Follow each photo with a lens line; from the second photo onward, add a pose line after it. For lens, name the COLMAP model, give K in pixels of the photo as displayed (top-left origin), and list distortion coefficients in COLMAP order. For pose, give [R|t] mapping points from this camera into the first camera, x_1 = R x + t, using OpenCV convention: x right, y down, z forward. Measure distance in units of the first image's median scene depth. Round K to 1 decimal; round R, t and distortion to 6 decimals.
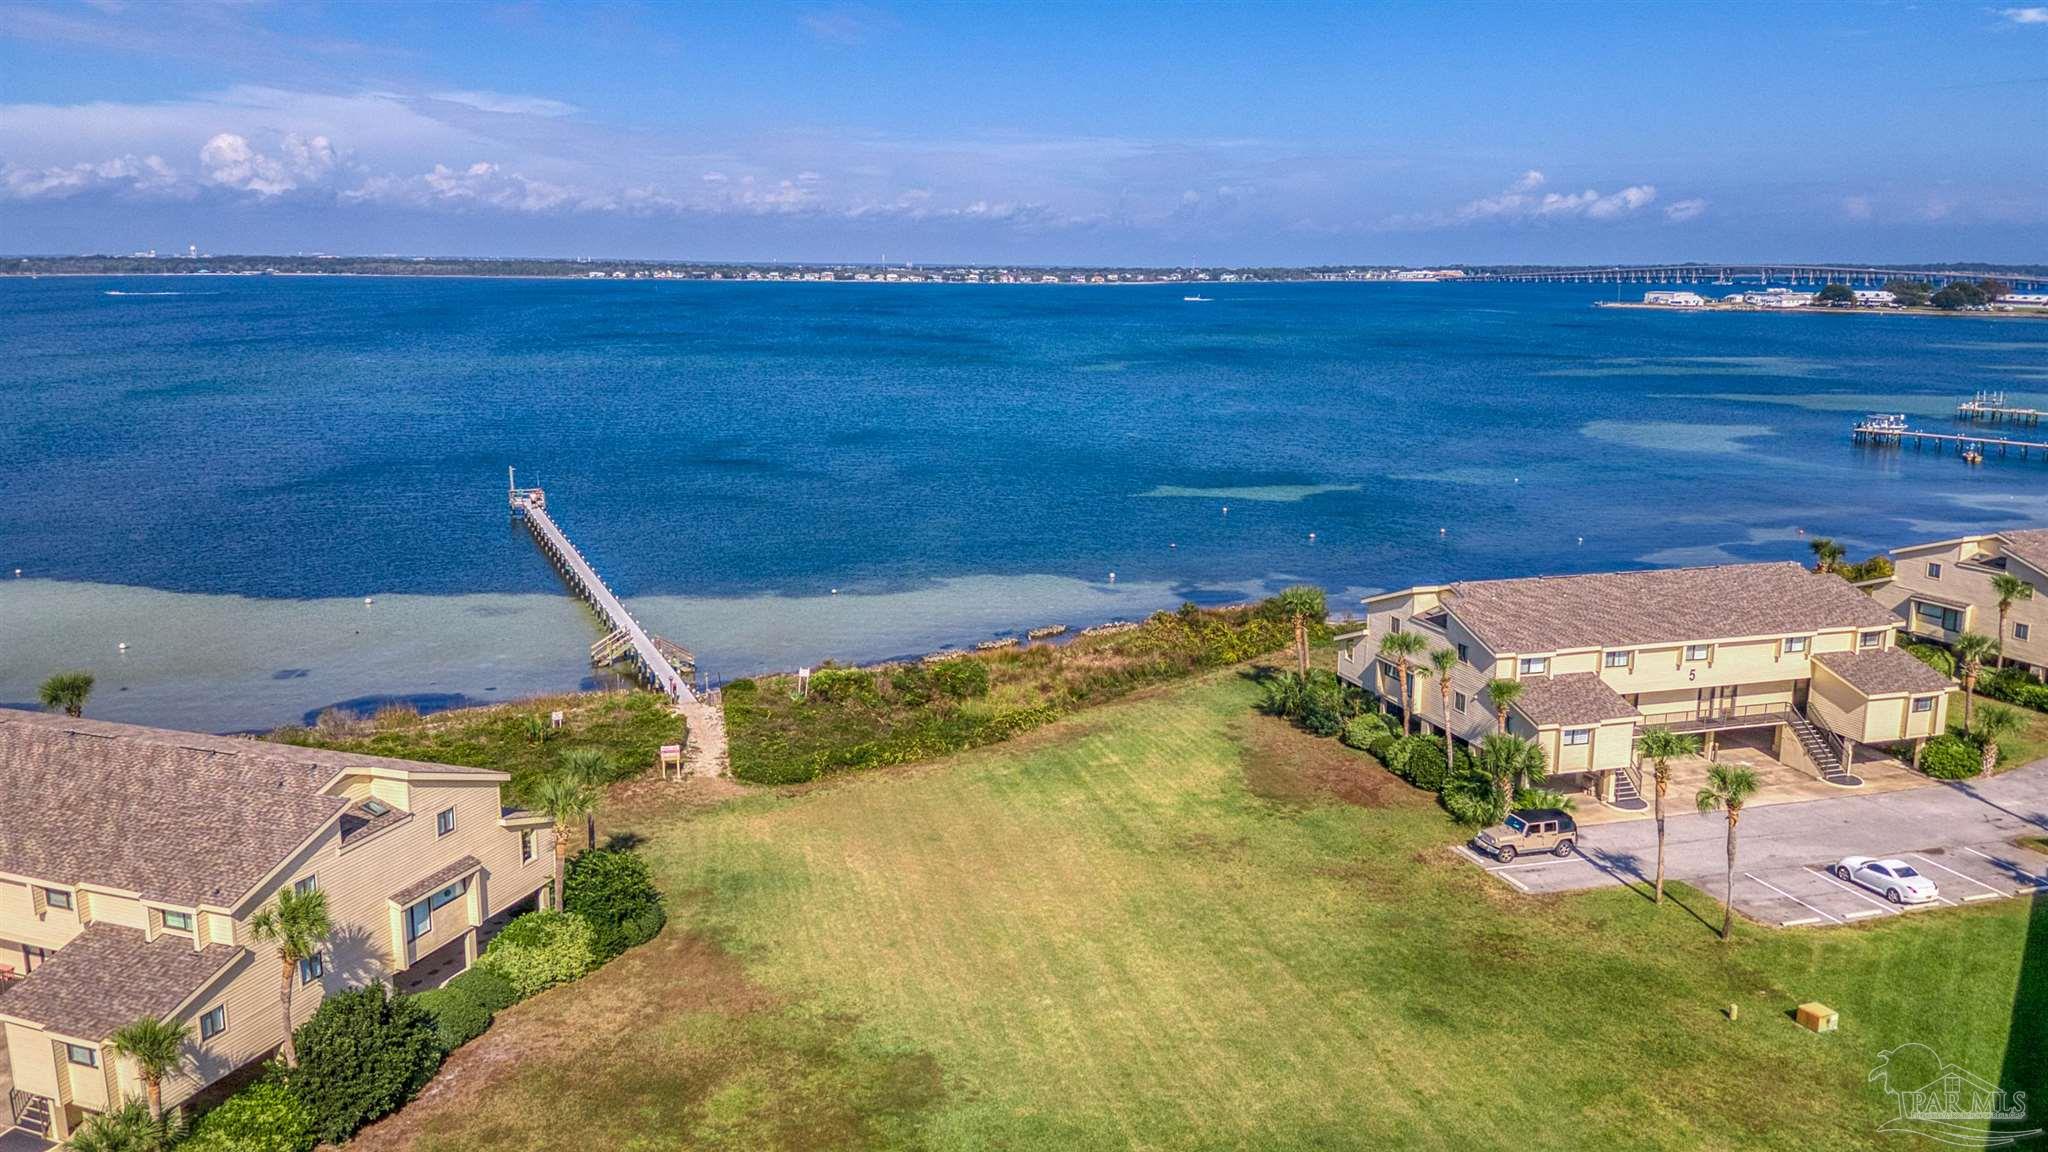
lens RADIAL K [[1526.2, 0, 1024.0], [0, 1526.2, 576.0], [0, 0, 1]] dist [0.177162, -0.286893]
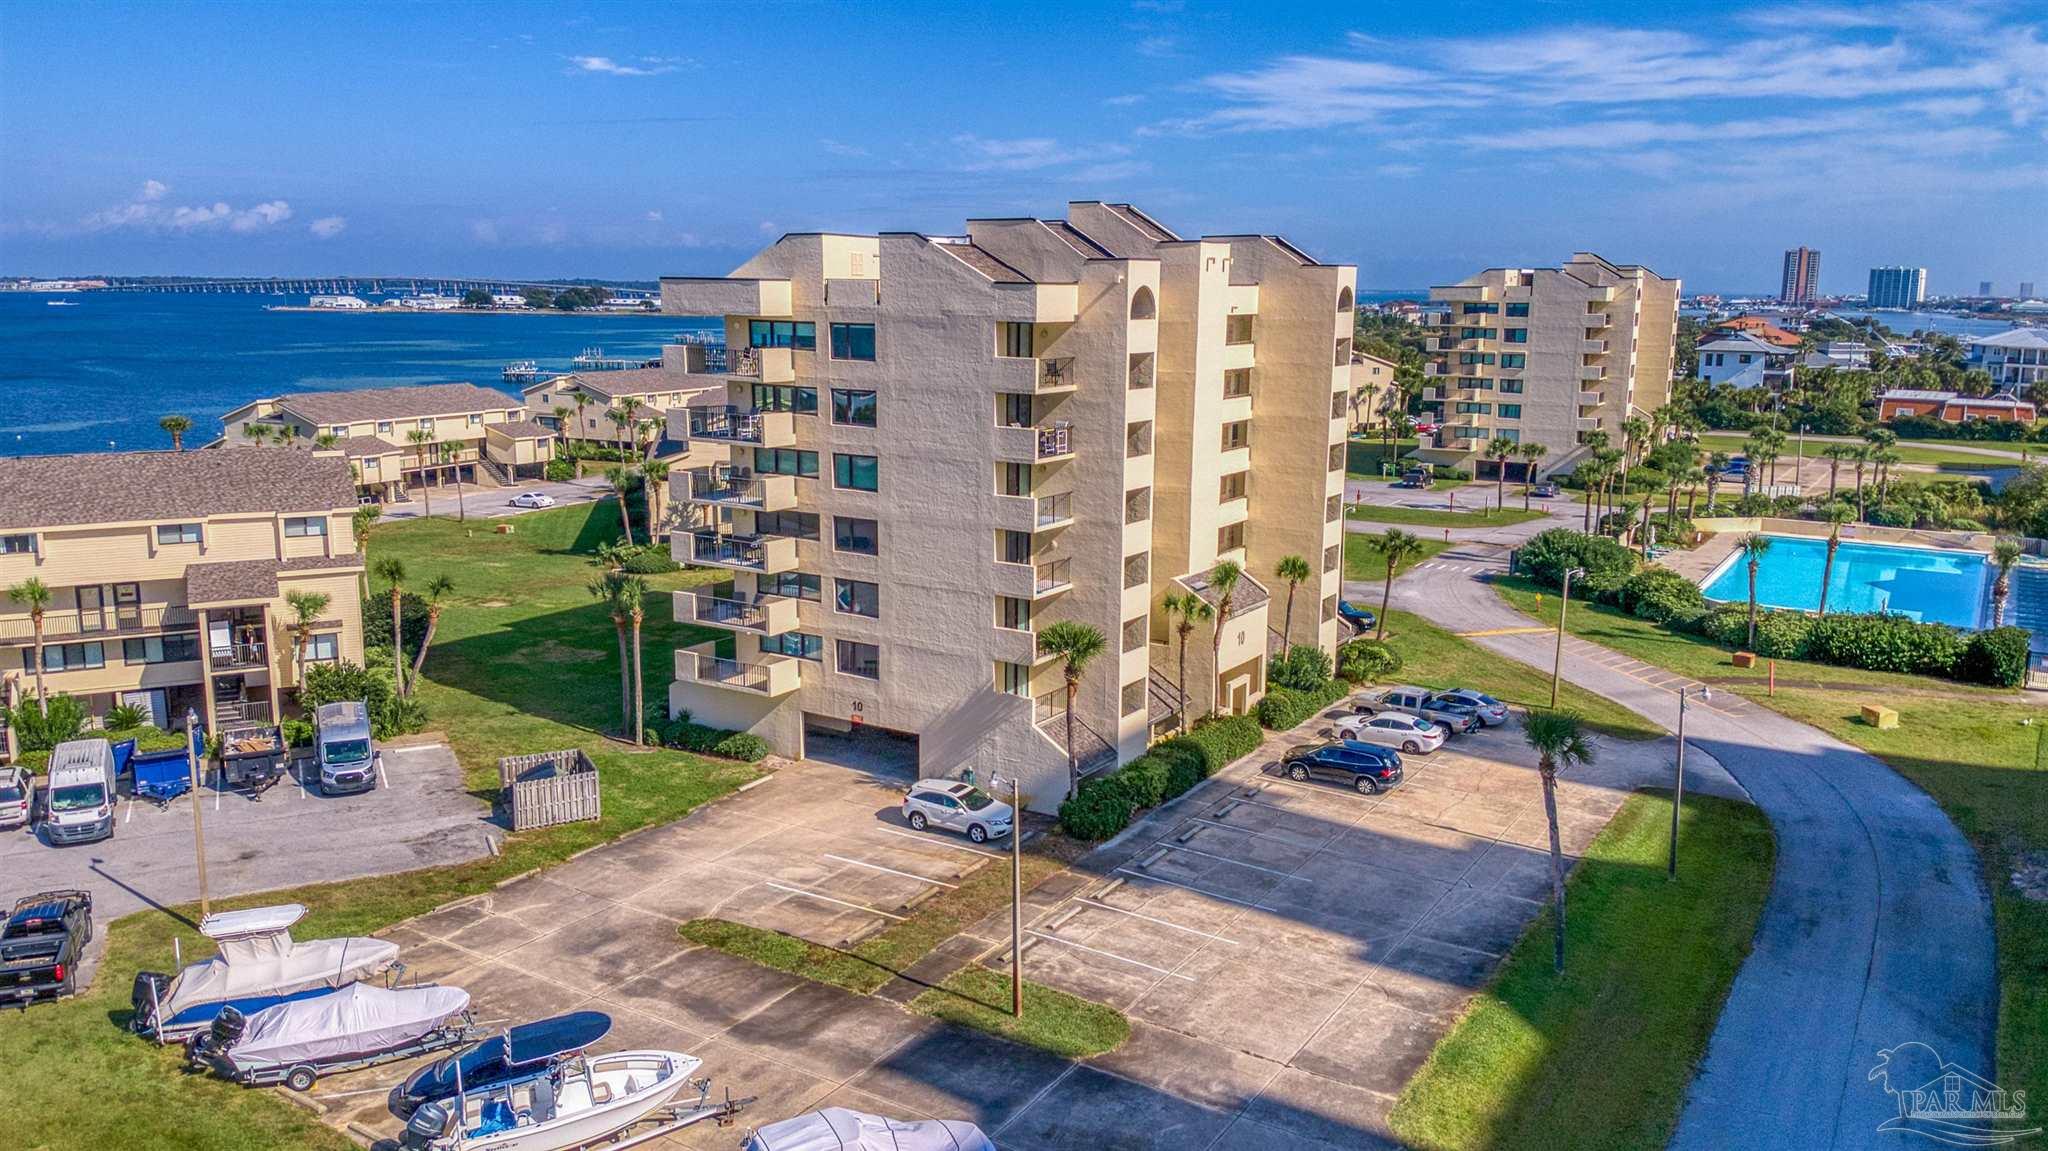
lens RADIAL K [[1526.2, 0, 1024.0], [0, 1526.2, 575.5], [0, 0, 1]] dist [0.177162, -0.286893]
pose [[0.694955, -0.128883, 0.707409, -0.052176], [0.138217, 0.989403, 0.044476, 0.031187], [-0.705644, 0.066867, 0.705404, -0.101756]]
